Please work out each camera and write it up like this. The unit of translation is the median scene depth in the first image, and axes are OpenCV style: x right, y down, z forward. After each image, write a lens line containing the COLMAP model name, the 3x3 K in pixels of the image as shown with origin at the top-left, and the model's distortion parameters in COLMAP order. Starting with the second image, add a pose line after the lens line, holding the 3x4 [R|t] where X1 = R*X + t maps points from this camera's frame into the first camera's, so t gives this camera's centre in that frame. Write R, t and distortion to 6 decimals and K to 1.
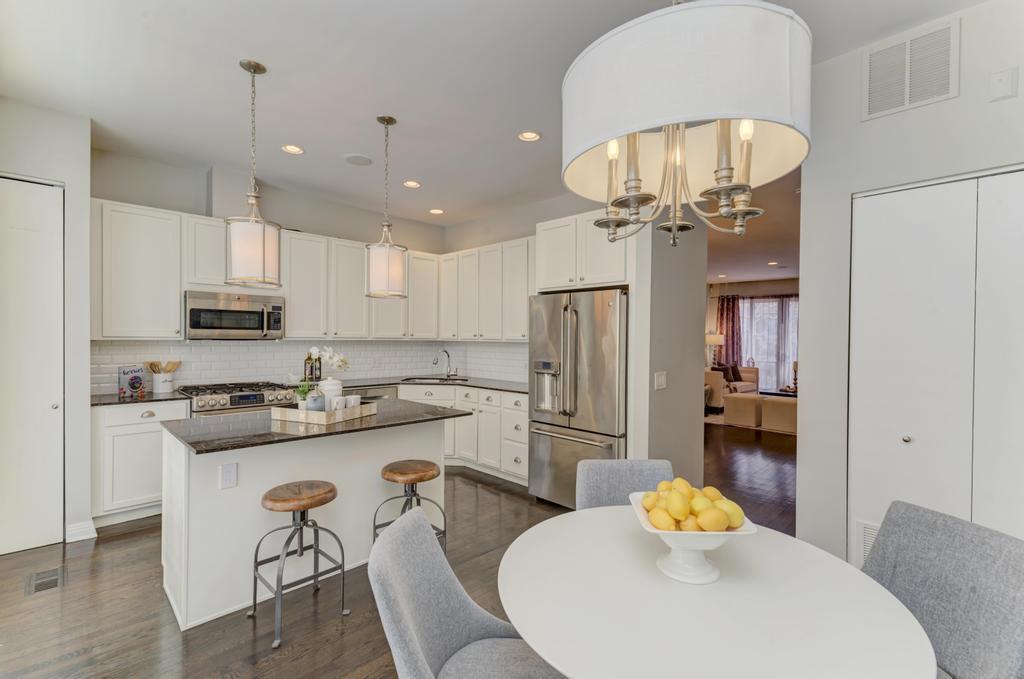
lens RADIAL K [[450.6, 0, 512.0], [0, 450.6, 339.5], [0, 0, 1]] dist [-0.001625, -0.000160]
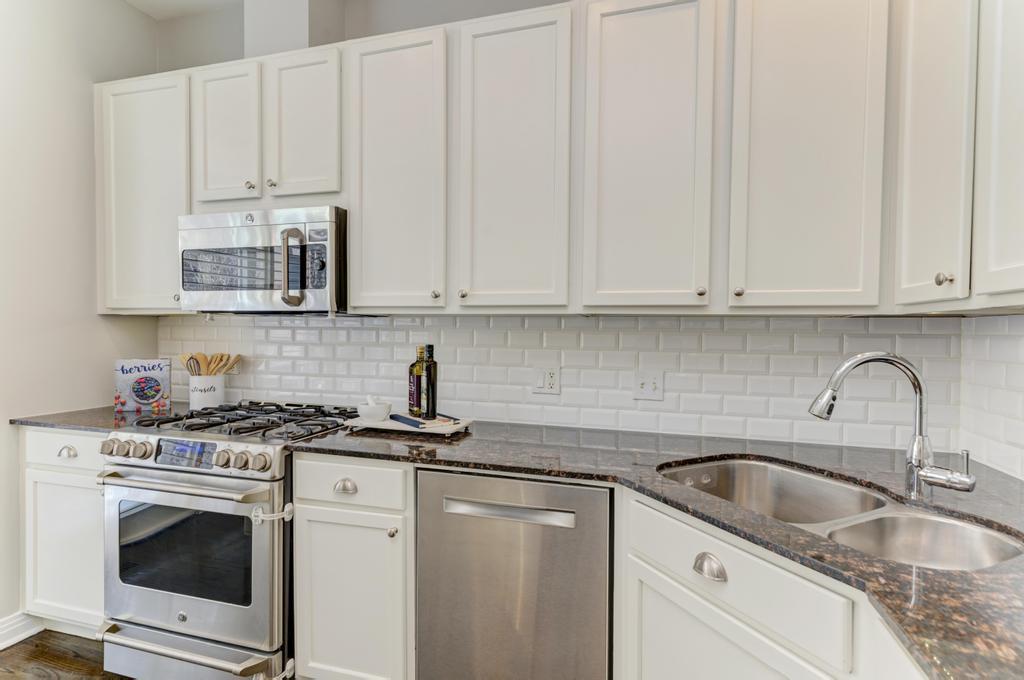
lens RADIAL K [[505.2, 0, 512.0], [0, 505.2, 340.0], [0, 0, 1]] dist [0.022275, 0.000113]
pose [[0.475703, 0.012801, -0.879513, -0.034649], [-0.009997, 0.999908, 0.009146, 0.022201], [0.879549, 0.004442, 0.475787, 1.049313]]
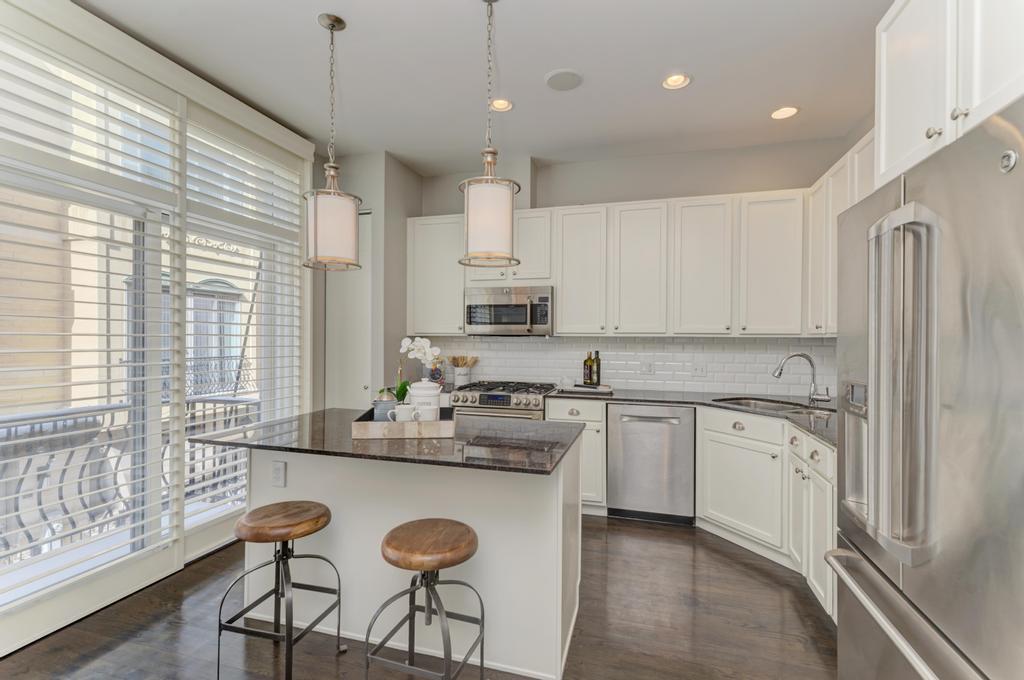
lens RADIAL K [[468.0, 0, 512.0], [0, 468.0, 340.0], [0, 0, 1]] dist [0.003082, 0.000408]
pose [[0.477381, -0.004568, -0.878684, 0.273515], [-0.005778, 0.999949, -0.008338, 0.018858], [0.878677, 0.009057, 0.477330, 0.578100]]
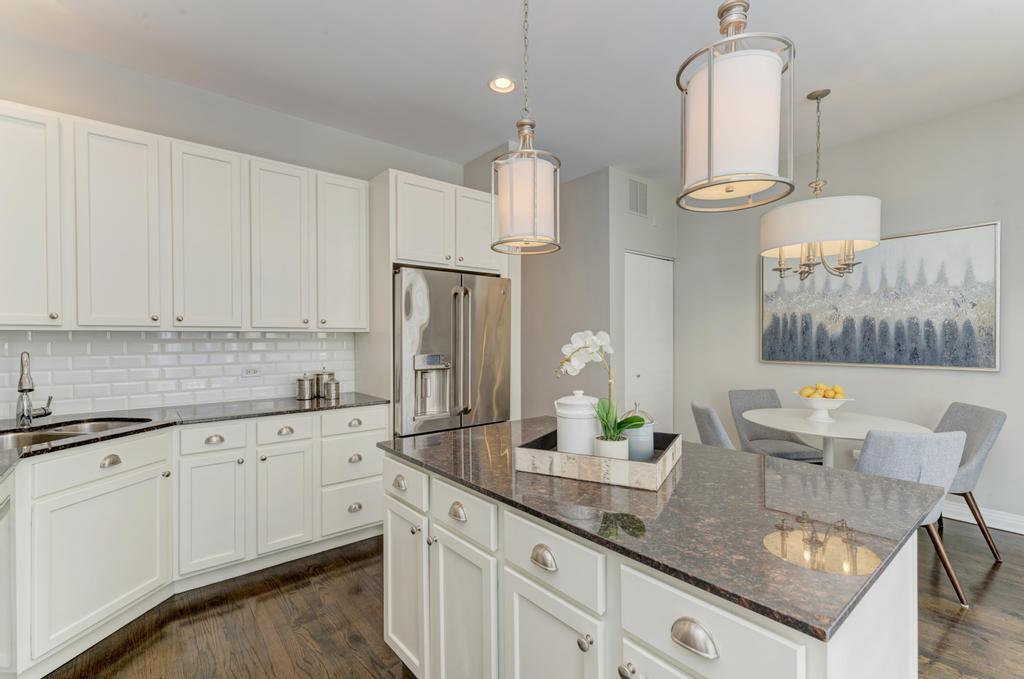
lens RADIAL K [[462.5, 0, 507.2], [0, 462.5, 340.6], [0, 0, 1]] dist [0.001686, 0.000168]
pose [[0.092181, -0.014218, 0.995641, -0.724183], [0.008764, 0.999871, 0.013467, 0.014890], [-0.995704, 0.007484, 0.092294, 0.794843]]
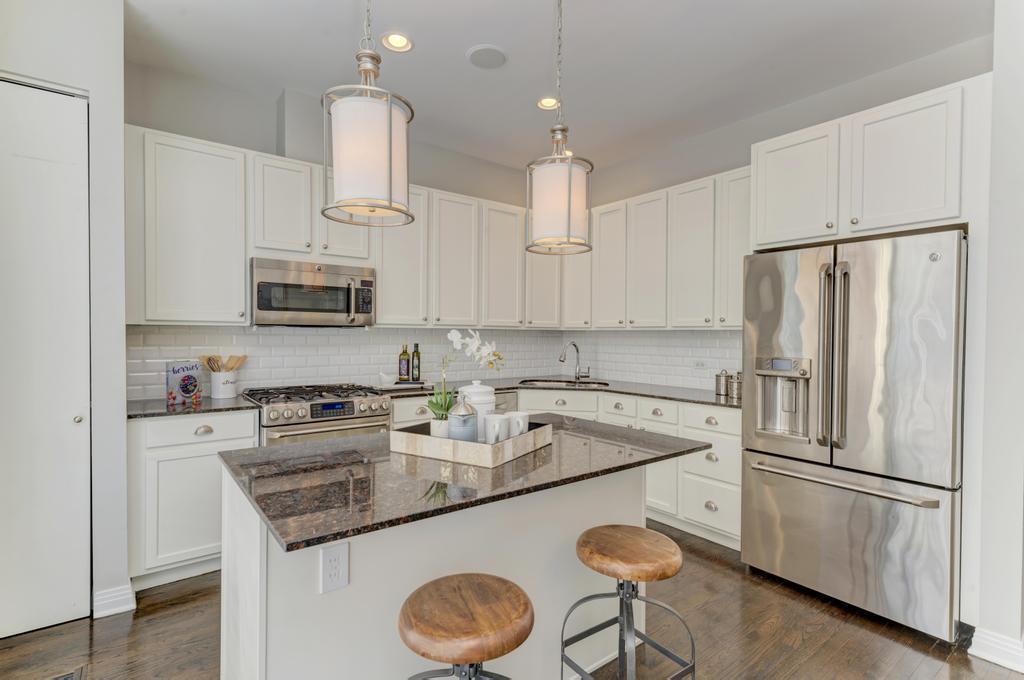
lens RADIAL K [[486.3, 0, 508.9], [0, 486.3, 338.4], [0, 0, 1]] dist [0.003977, 0.000143]
pose [[0.991210, -0.001083, -0.132293, -0.212296], [0.001592, 0.999992, 0.003748, 0.018906], [0.132288, -0.003925, 0.991204, 0.278608]]
